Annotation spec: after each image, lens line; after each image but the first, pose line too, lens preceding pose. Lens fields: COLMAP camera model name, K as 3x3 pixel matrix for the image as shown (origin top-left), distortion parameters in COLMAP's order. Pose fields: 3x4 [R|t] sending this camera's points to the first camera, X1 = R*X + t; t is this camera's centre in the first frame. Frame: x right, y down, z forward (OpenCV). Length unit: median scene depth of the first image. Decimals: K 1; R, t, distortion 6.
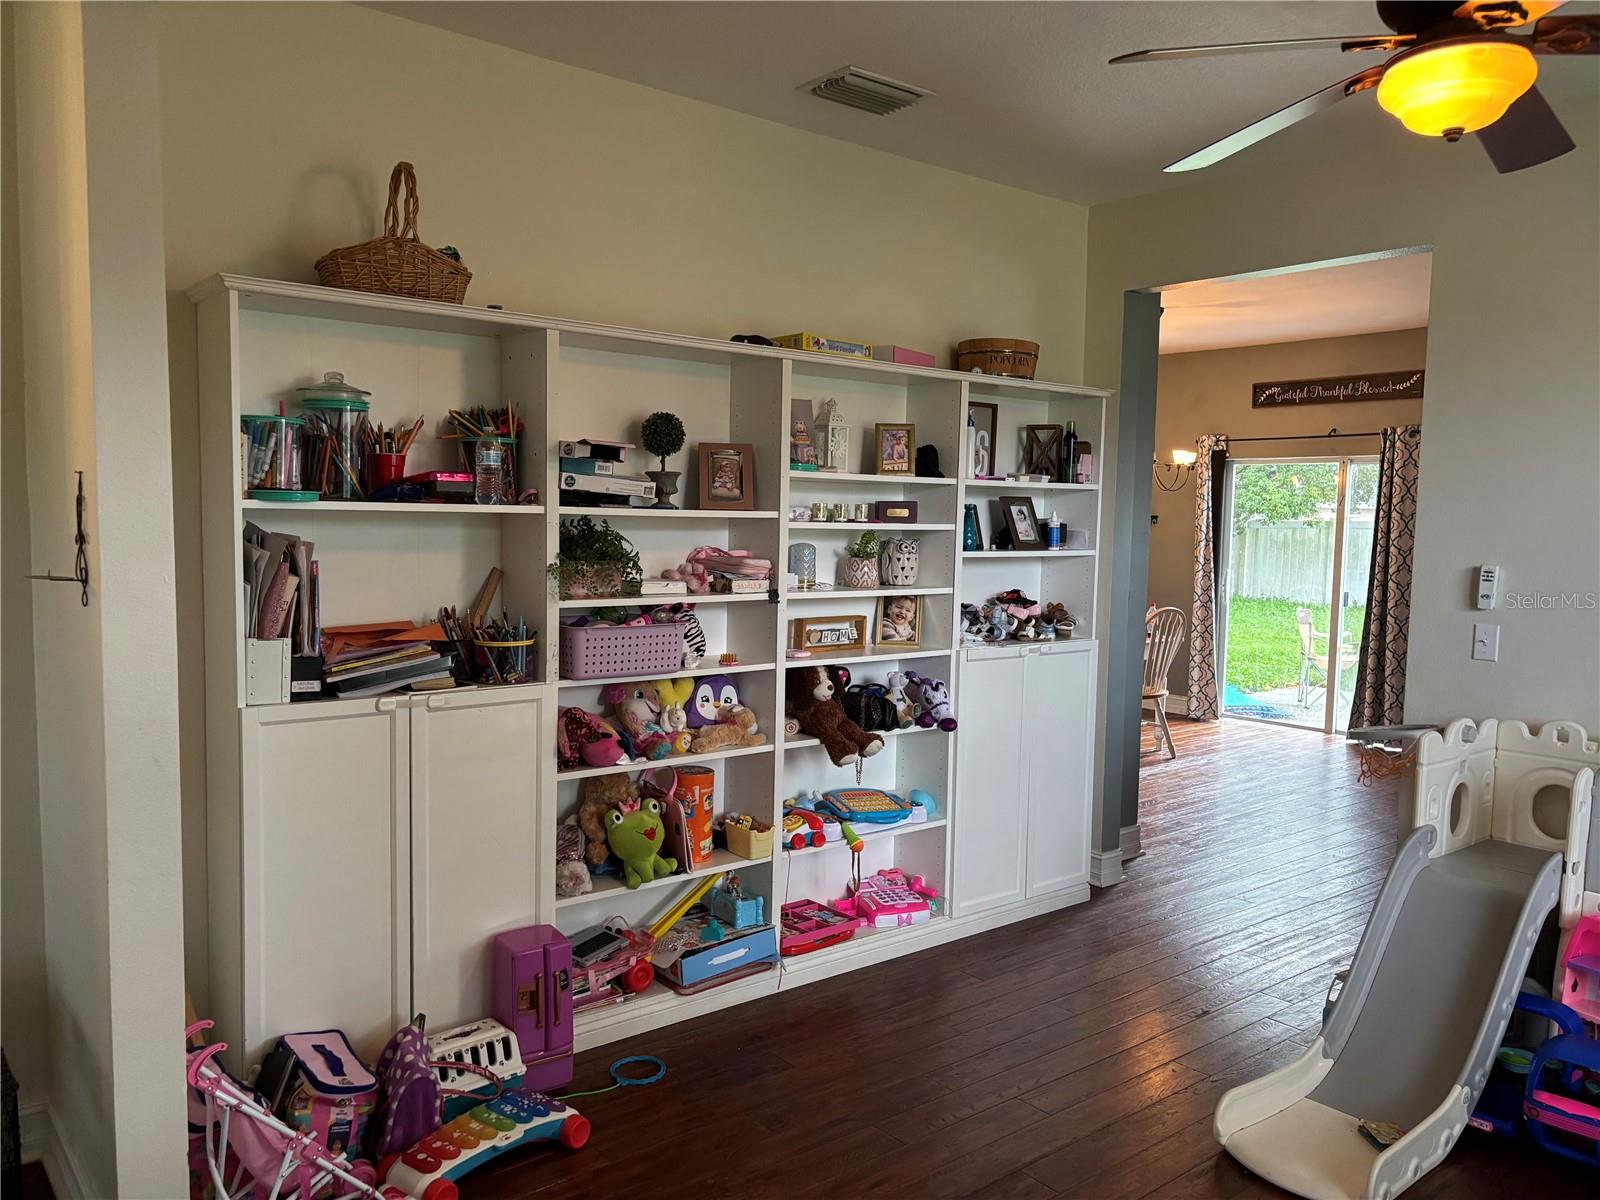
lens RADIAL K [[1217.3, 0, 794.8], [0, 1217.3, 617.0], [0, 0, 1]] dist [0.096088, -0.110790]
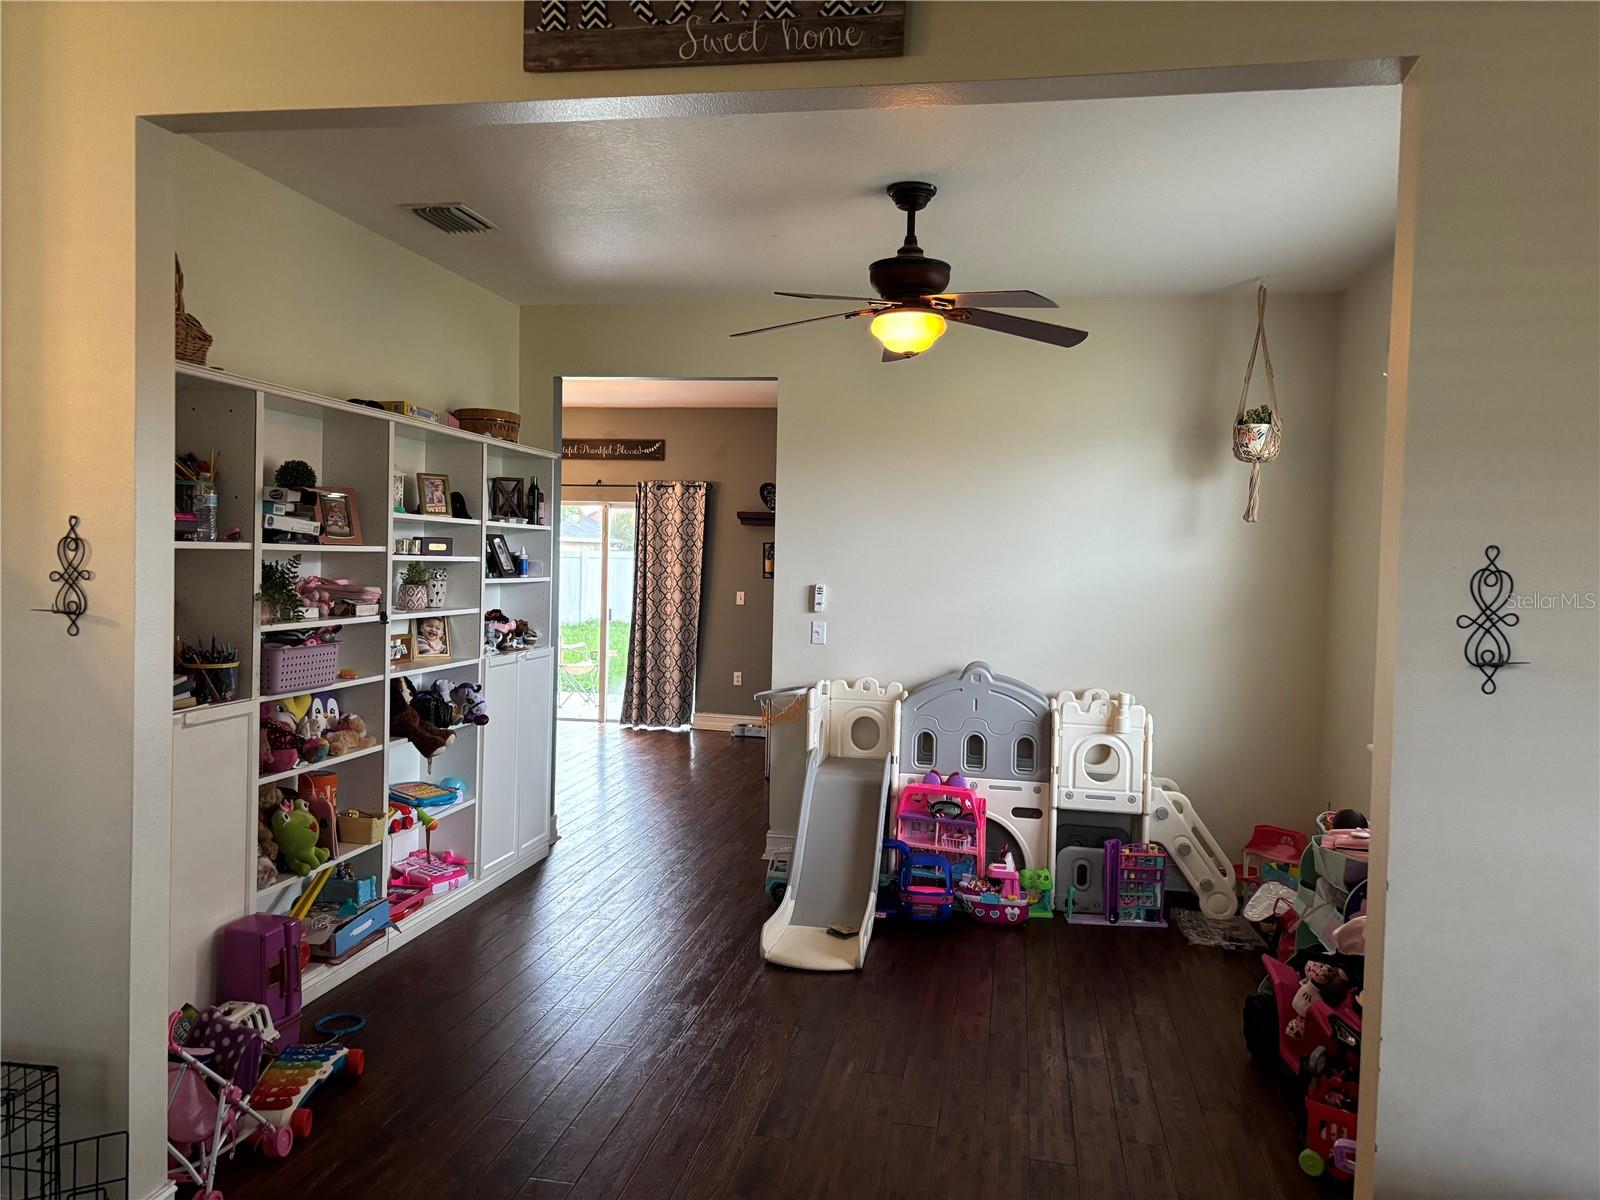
lens RADIAL K [[1217.2, 0, 808.9], [0, 1217.2, 609.1], [0, 0, 1]] dist [0.068668, -0.057261]
pose [[0.757620, -0.028609, 0.652069, -0.467194], [0.046901, 0.998843, -0.010671, 0.006183], [-0.651009, 0.038667, 0.758085, -0.169331]]
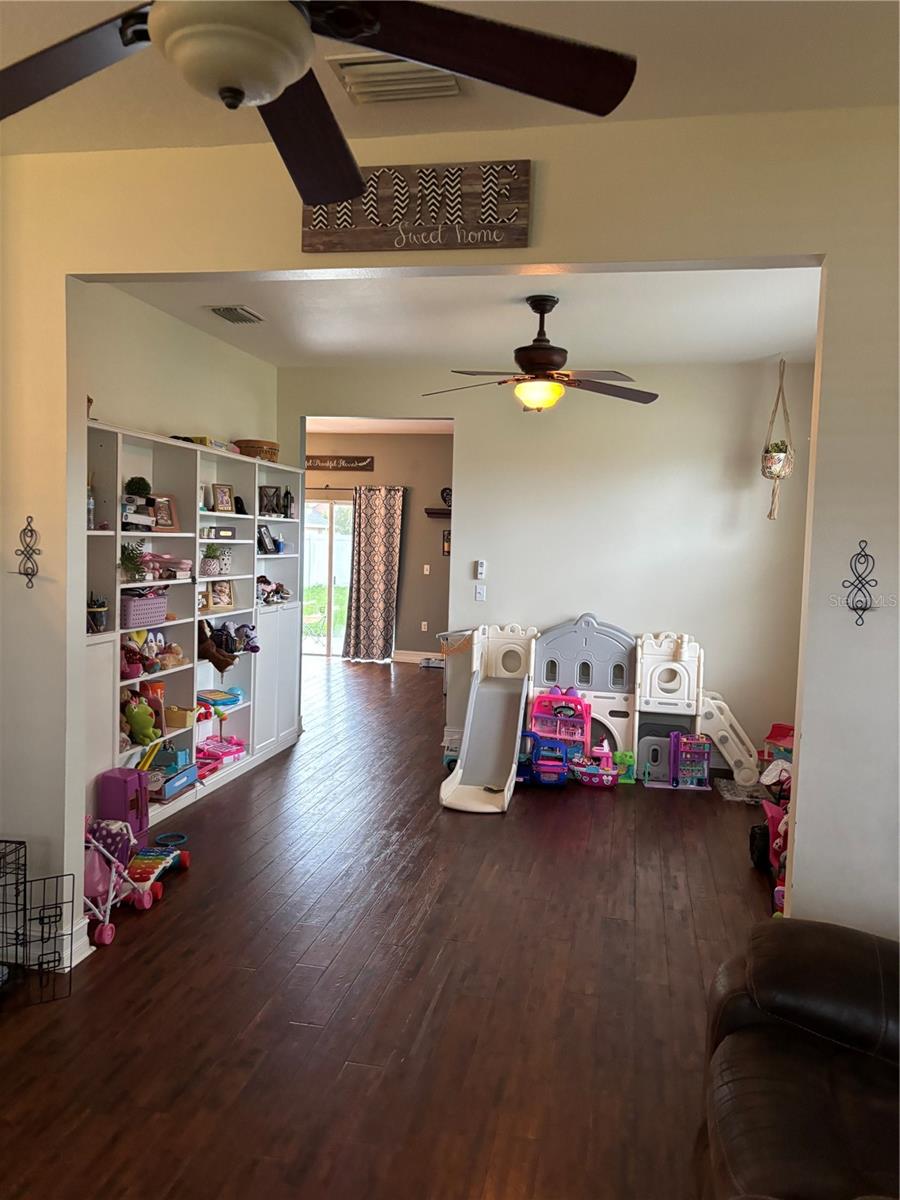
lens RADIAL K [[912.9, 0, 458.7], [0, 912.9, 597.4], [0, 0, 1]] dist [0.068668, -0.057261]
pose [[0.770875, -0.037051, 0.635908, -0.562733], [0.040296, 0.999144, 0.009367, 0.010897], [-0.635710, 0.018403, 0.771708, -0.289655]]
